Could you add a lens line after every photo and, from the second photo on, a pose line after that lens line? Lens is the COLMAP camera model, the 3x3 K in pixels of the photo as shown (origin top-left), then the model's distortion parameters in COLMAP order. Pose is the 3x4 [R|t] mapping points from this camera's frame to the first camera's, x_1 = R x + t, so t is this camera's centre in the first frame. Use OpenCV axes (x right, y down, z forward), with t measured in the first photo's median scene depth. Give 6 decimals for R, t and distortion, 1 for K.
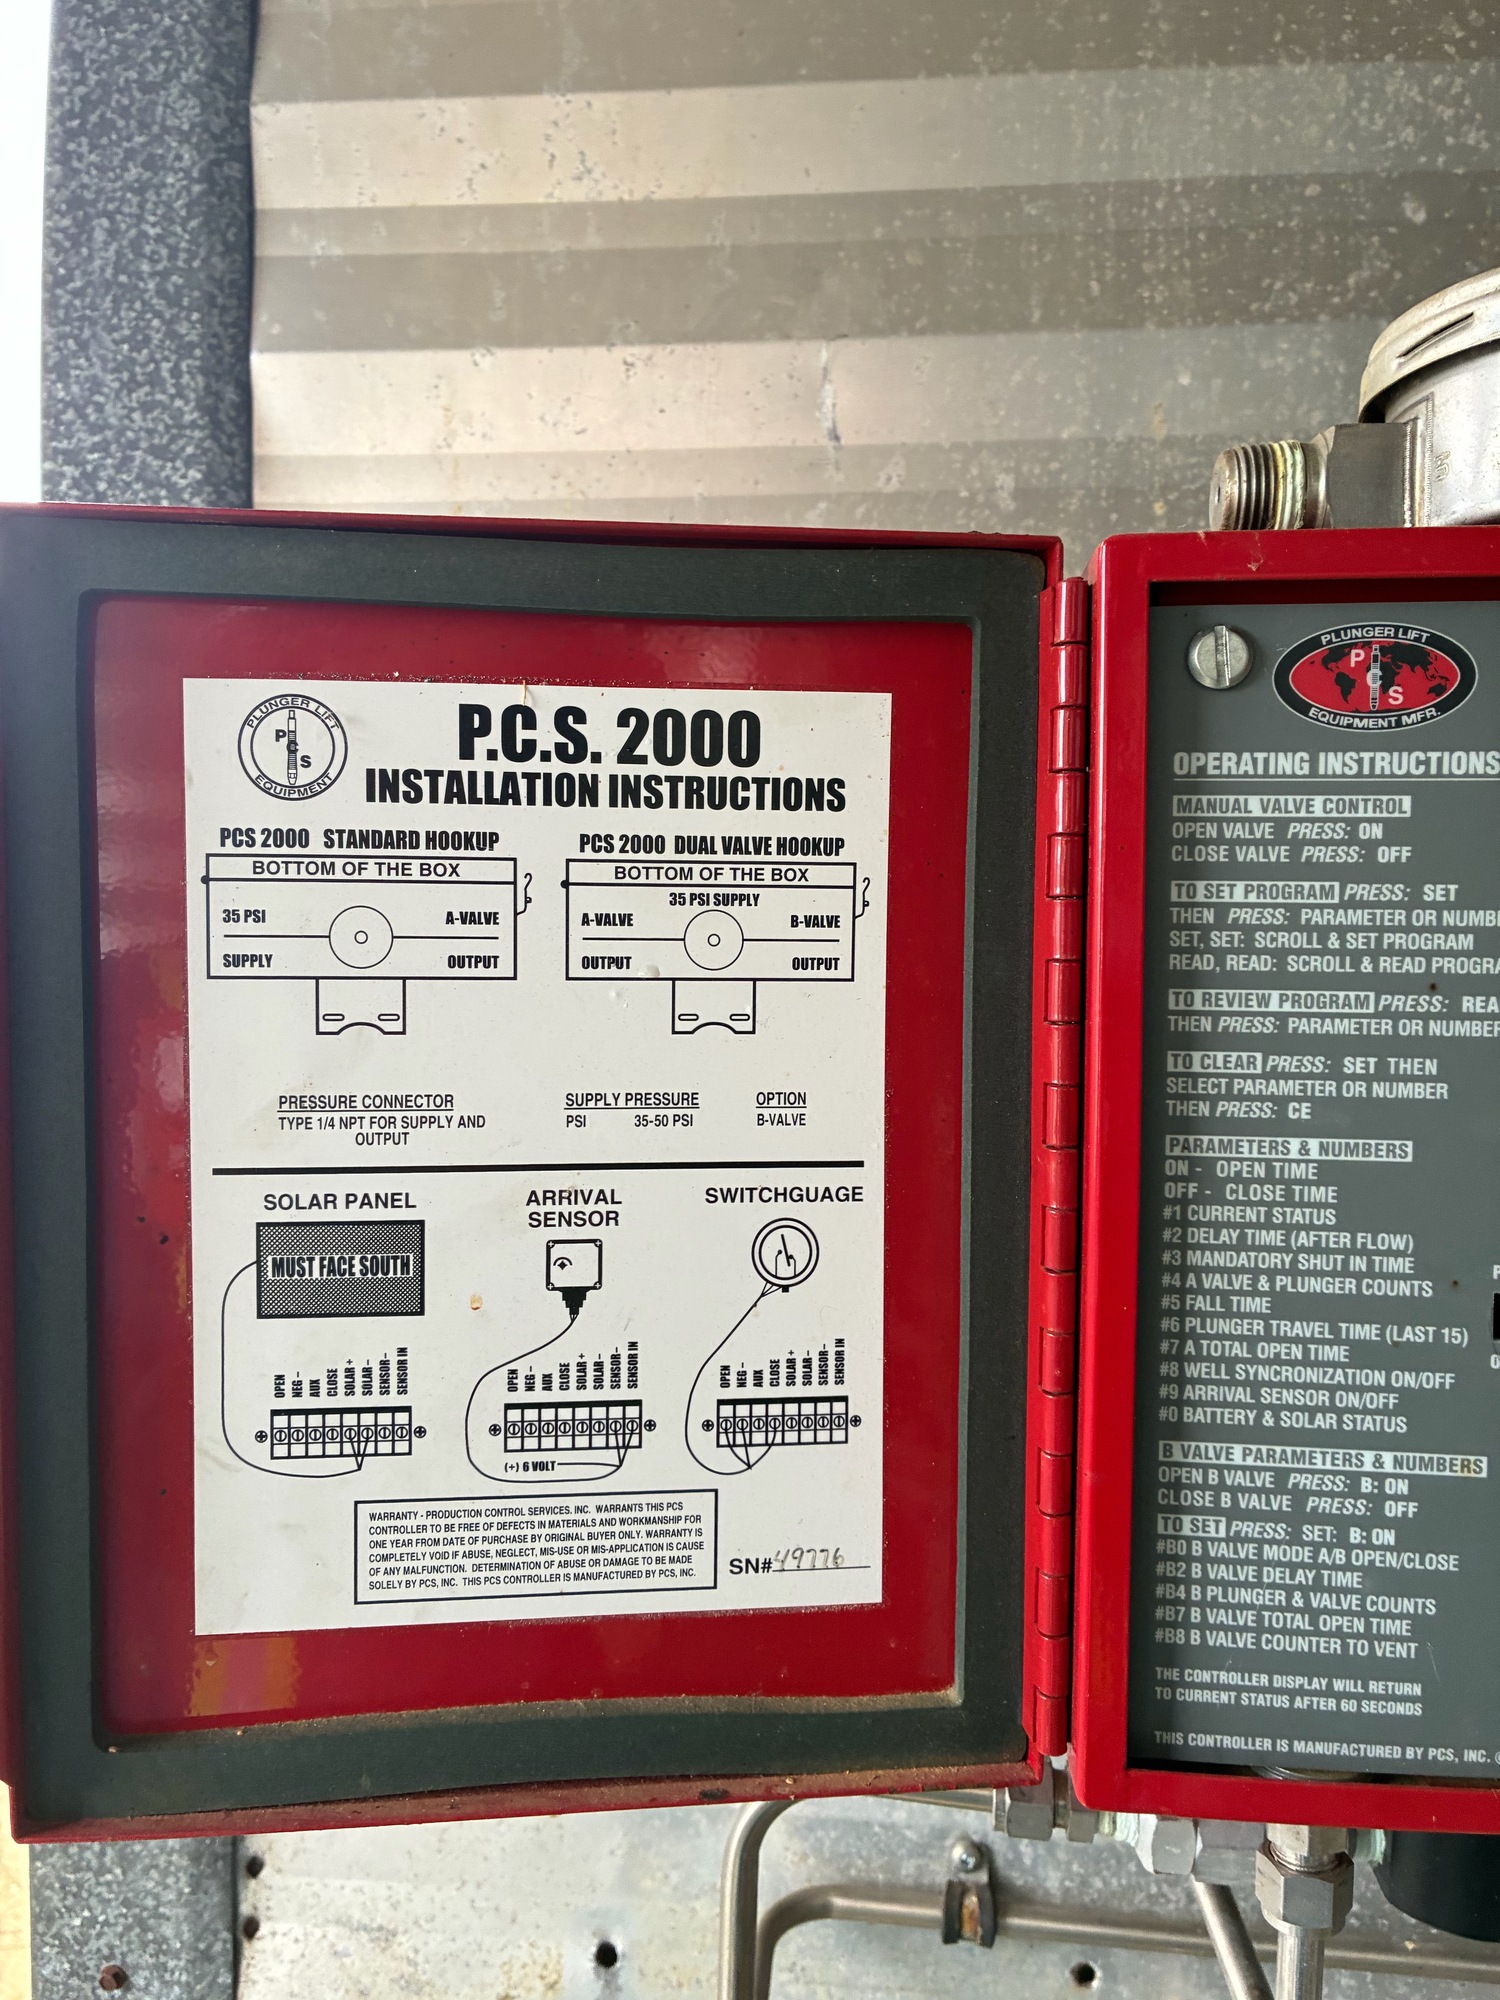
lens RADIAL K [[1549.5, 0, 719.7], [0, 1549.5, 997.0], [0, 0, 1]] dist [0.007788, 0.011990]
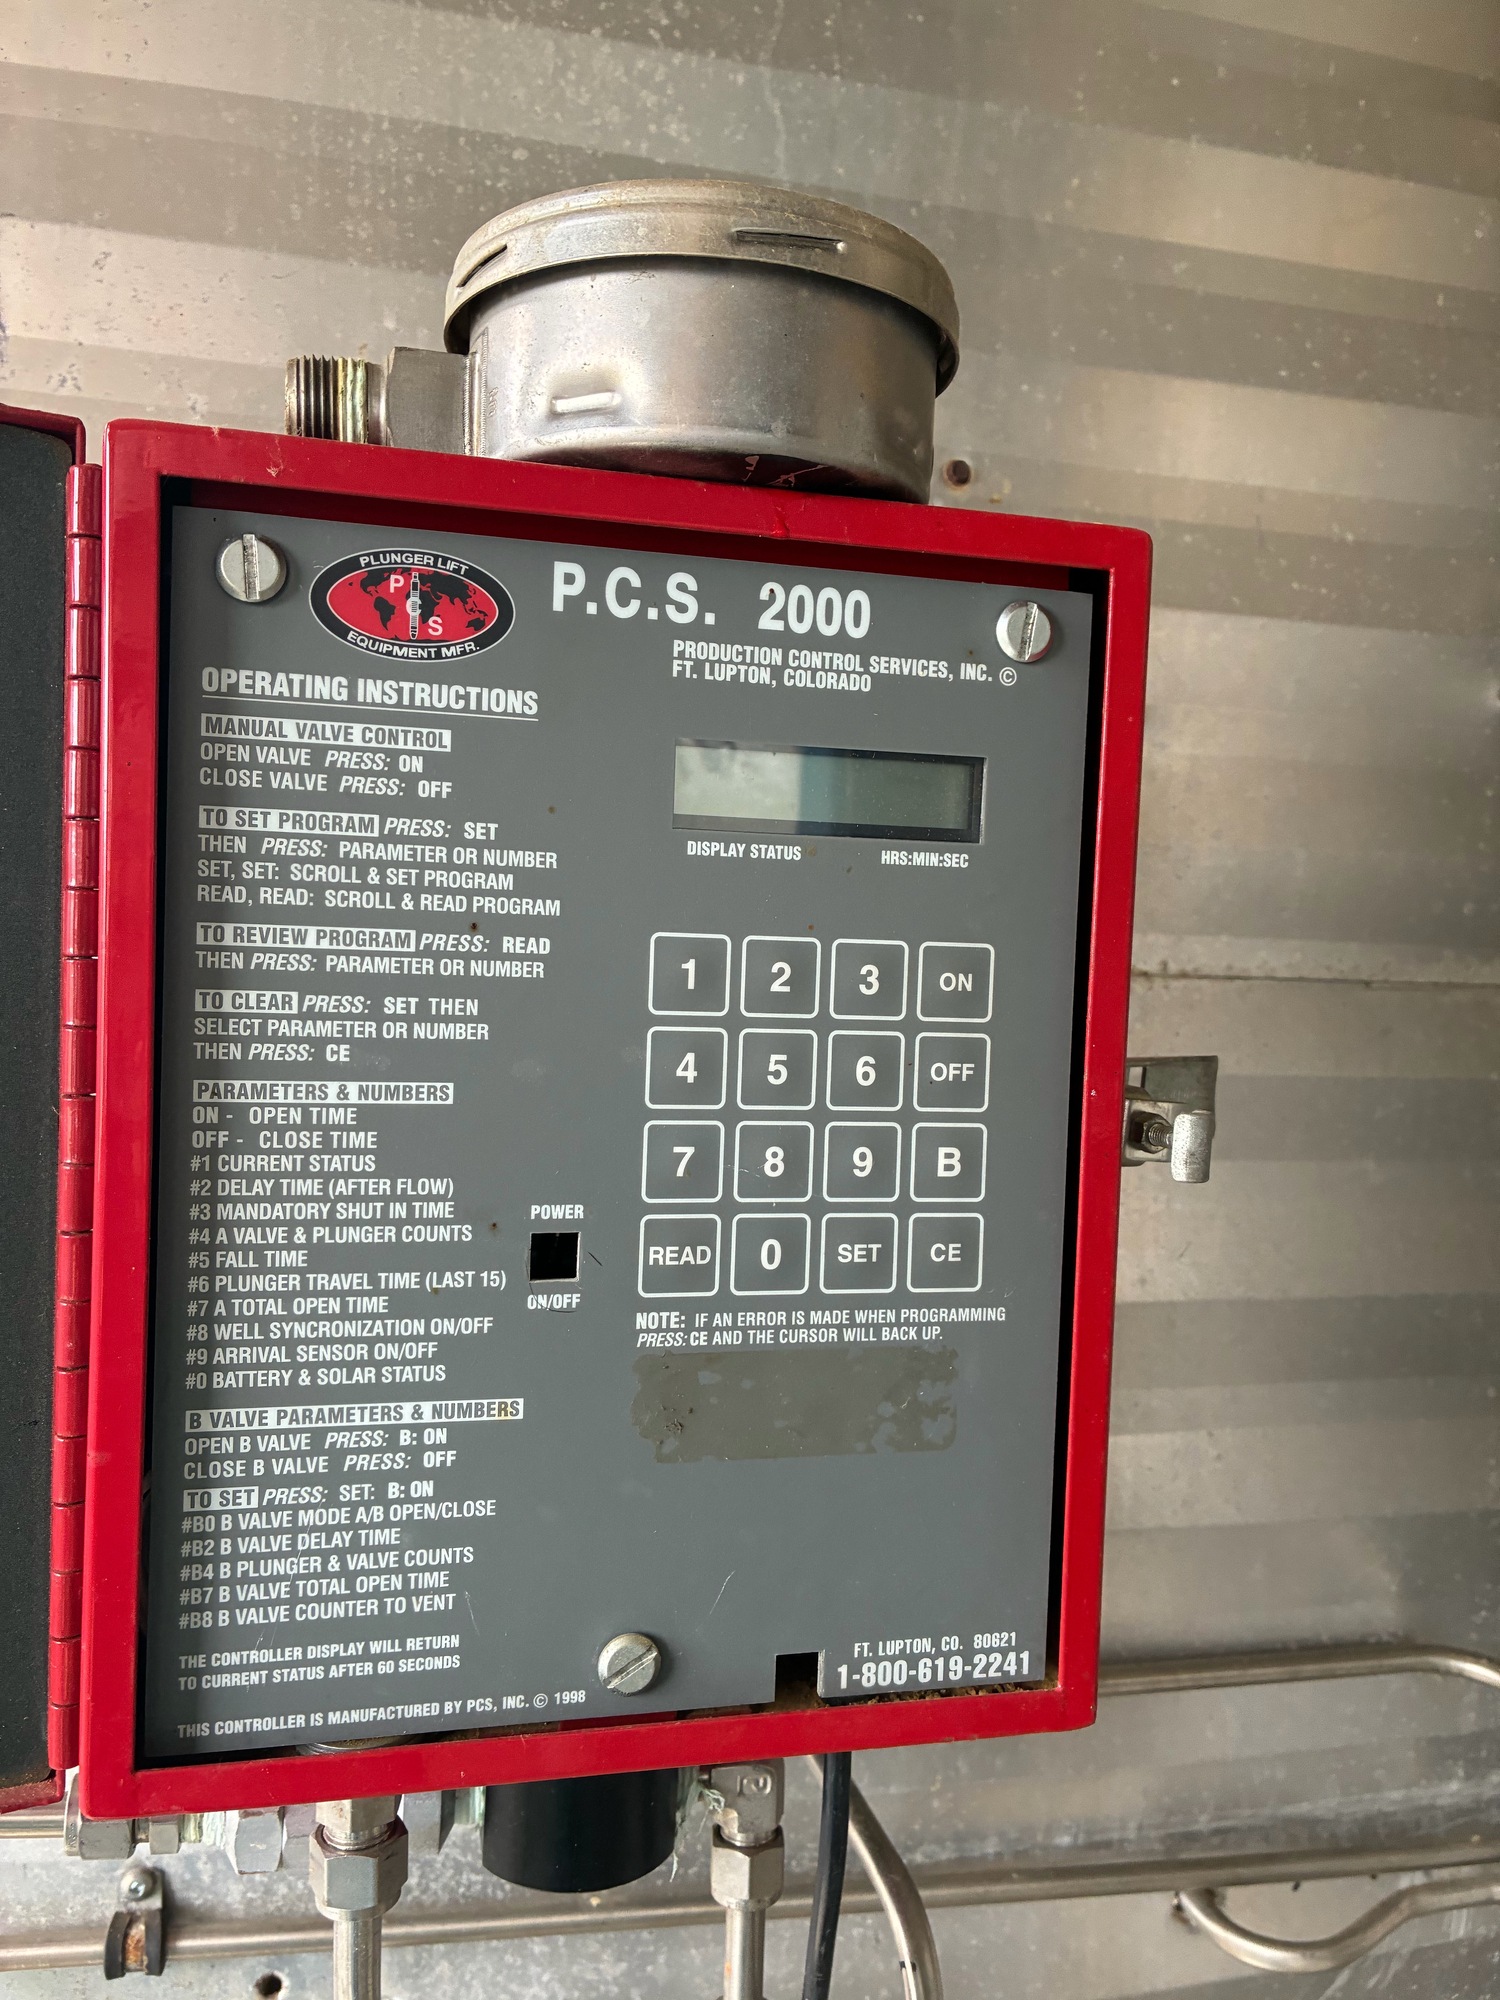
lens RADIAL K [[1549.5, 0, 719.7], [0, 1549.5, 997.0], [0, 0, 1]] dist [0.007788, 0.011990]
pose [[0.937319, 0.008837, 0.348360, 0.259726], [-0.009882, 0.999950, 0.001222, 0.035160], [-0.348332, -0.004588, 0.937360, 0.022791]]
